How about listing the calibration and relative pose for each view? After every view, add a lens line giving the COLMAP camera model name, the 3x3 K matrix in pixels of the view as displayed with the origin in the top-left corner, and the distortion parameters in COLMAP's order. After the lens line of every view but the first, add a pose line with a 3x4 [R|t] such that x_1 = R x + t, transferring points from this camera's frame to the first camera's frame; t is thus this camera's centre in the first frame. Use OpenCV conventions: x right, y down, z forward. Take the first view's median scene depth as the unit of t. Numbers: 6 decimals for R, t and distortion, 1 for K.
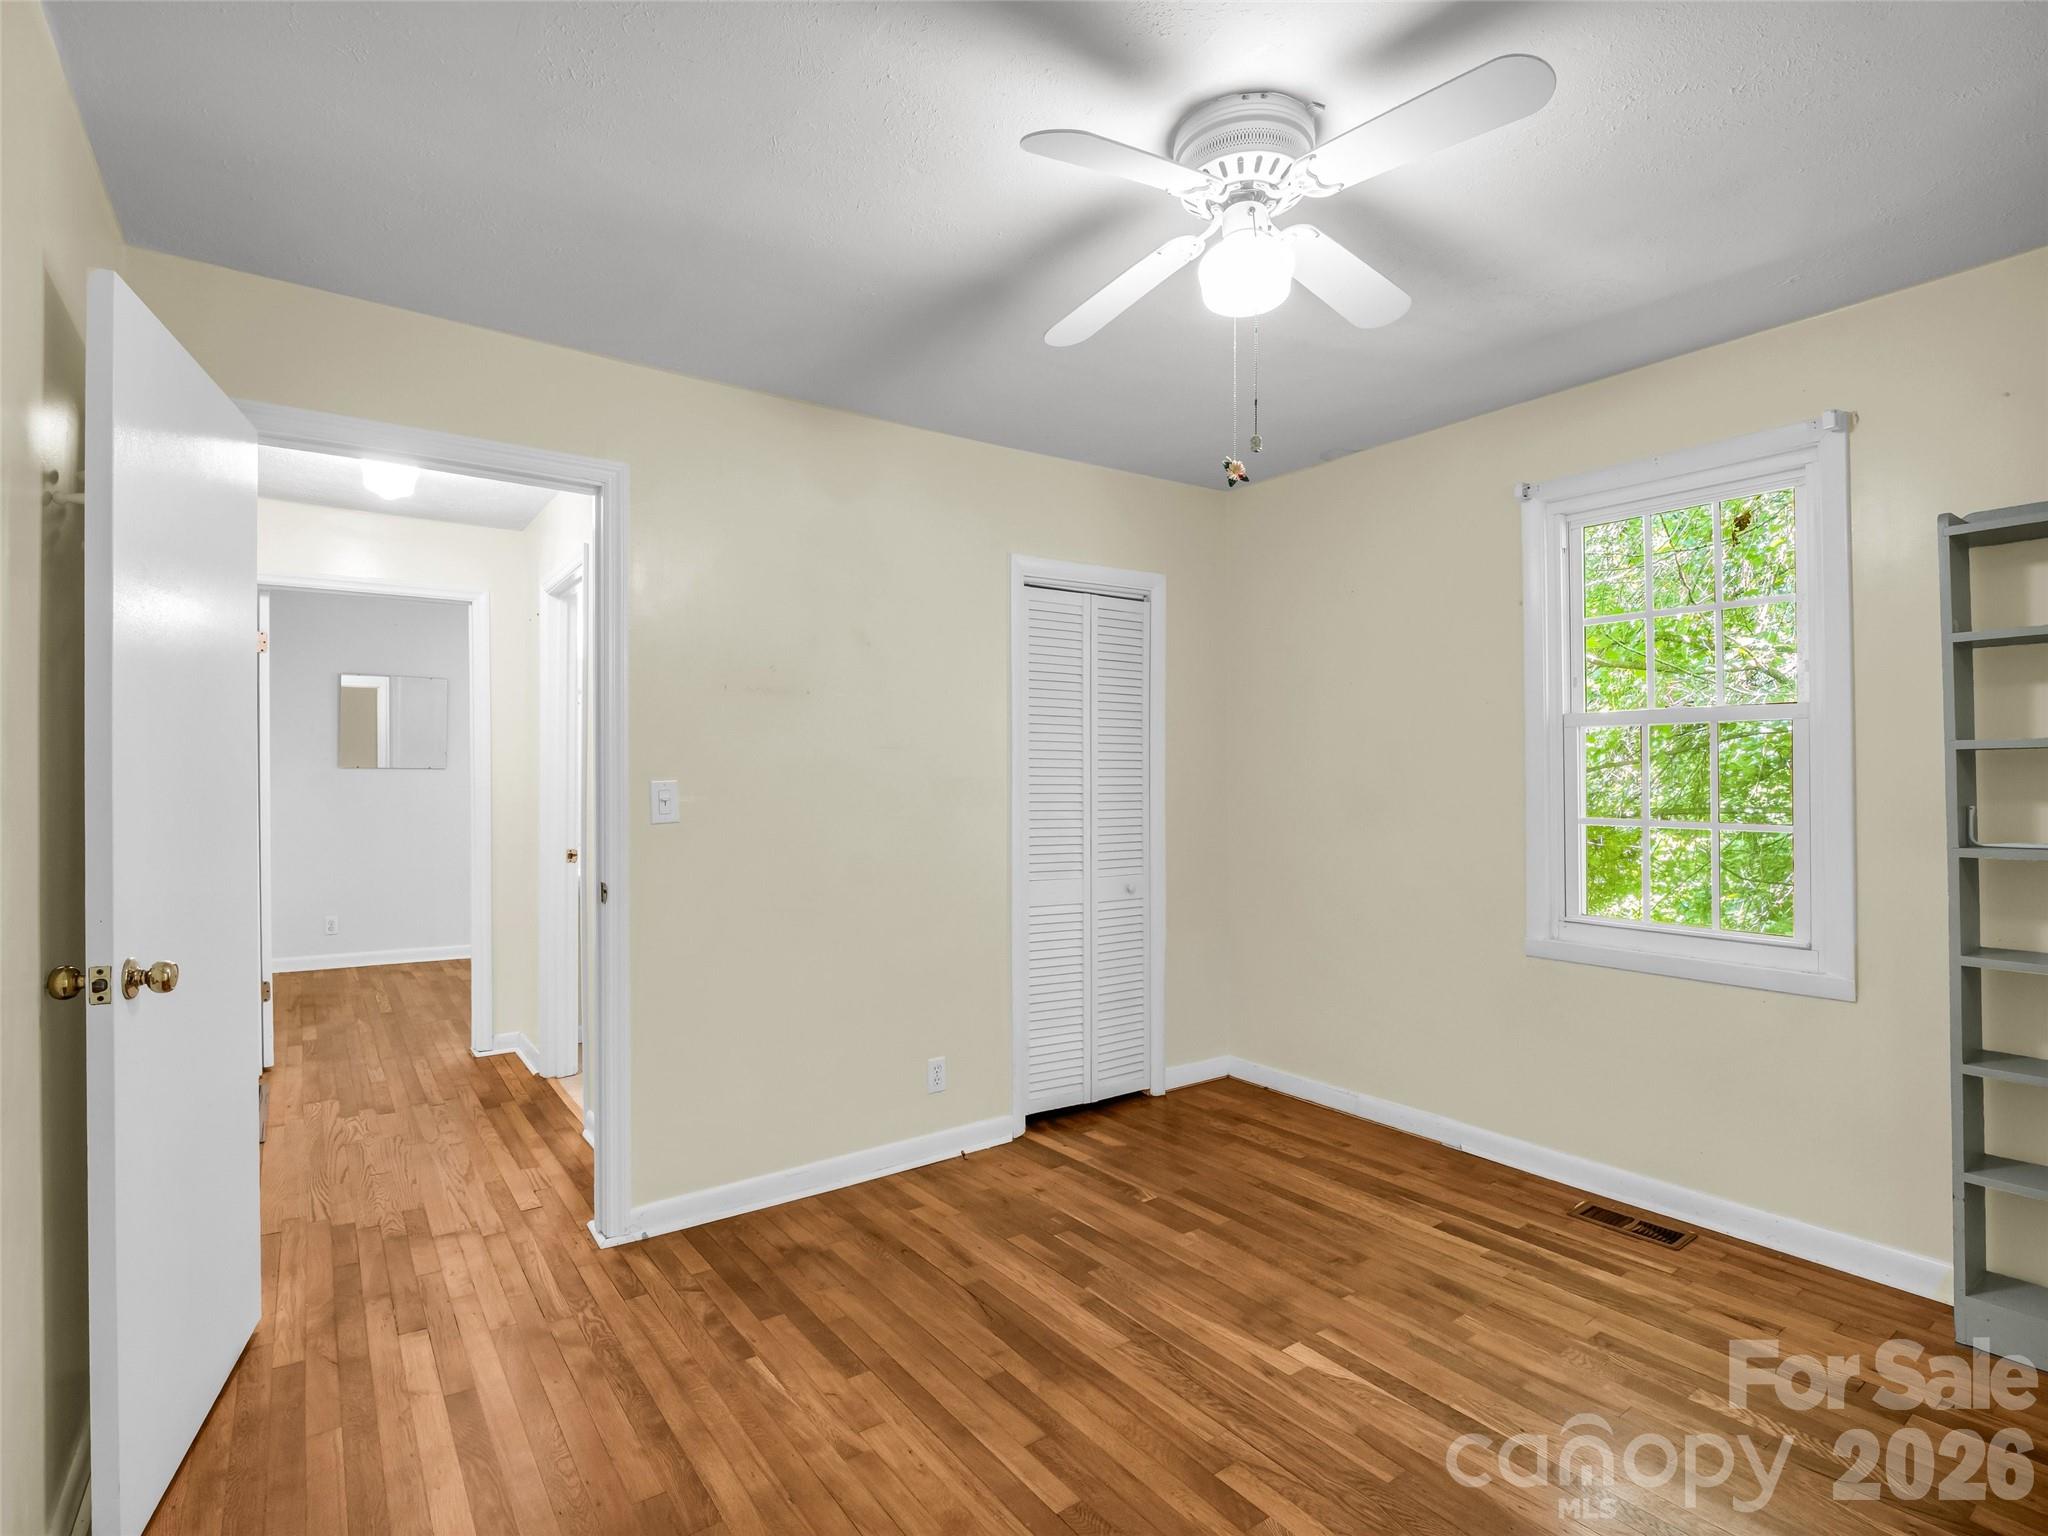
lens RADIAL K [[1008.9, 0, 1028.0], [0, 1008.9, 760.3], [0, 0, 1]] dist [-0.009404, -0.004159]
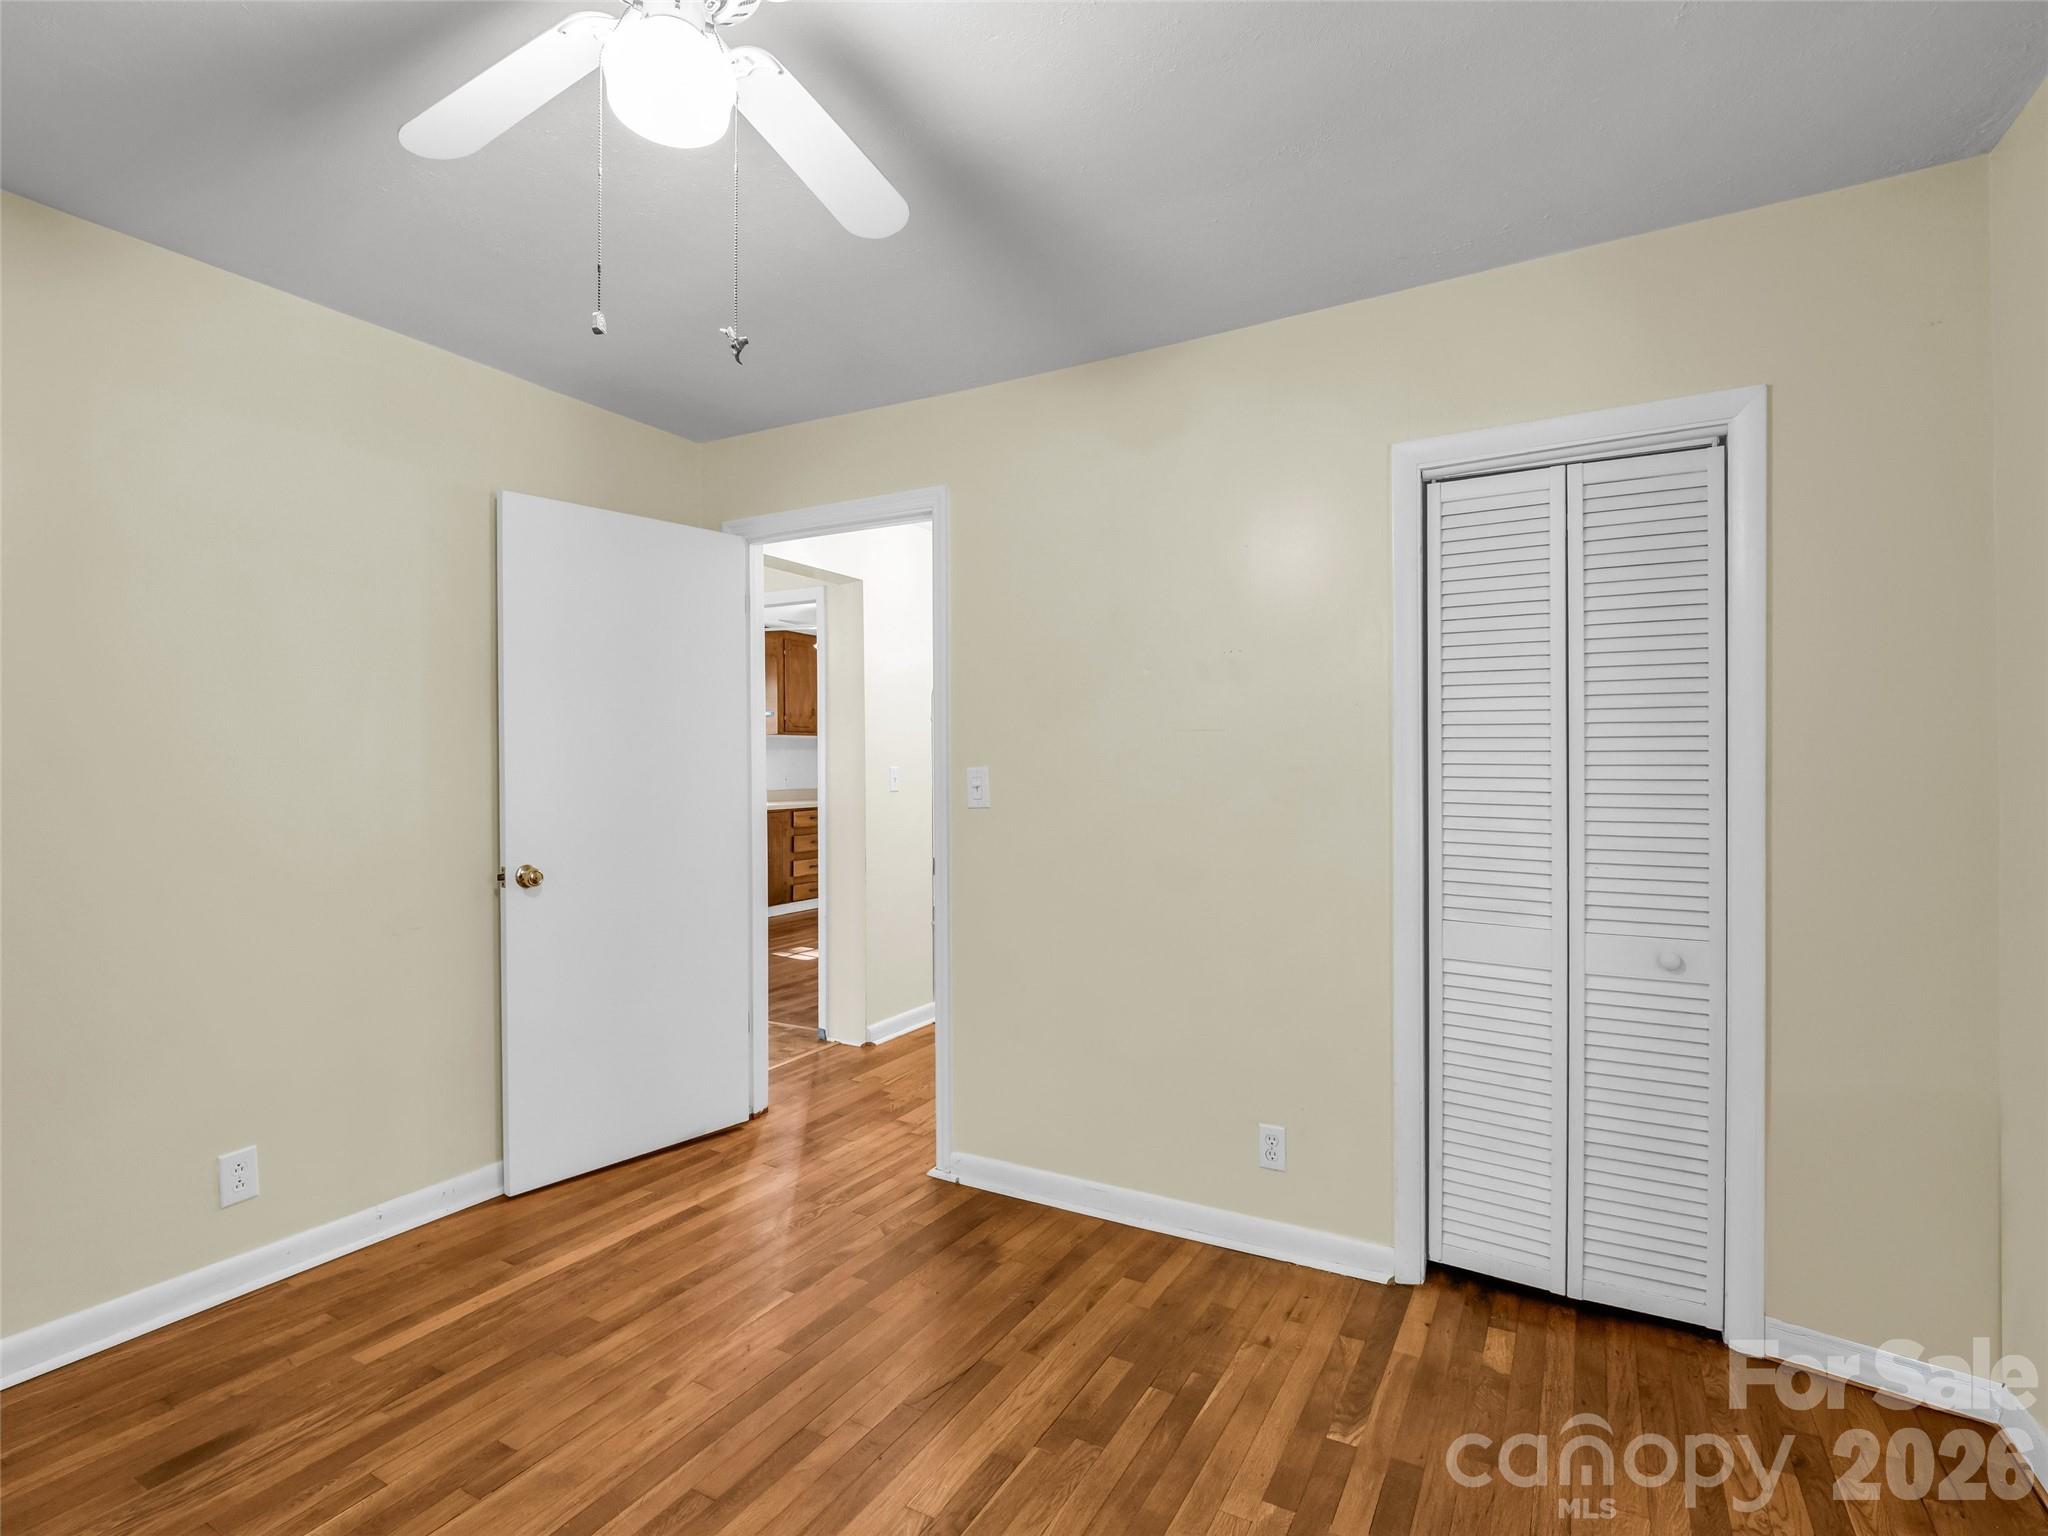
lens RADIAL K [[1008.9, 0, 1021.0], [0, 1008.9, 762.1], [0, 0, 1]] dist [-0.009404, -0.004159]
pose [[0.415201, 0.000441, -0.909730, 0.644670], [0.013447, 0.999888, 0.006622, 0.006957], [0.909631, -0.014982, 0.415148, 0.602820]]
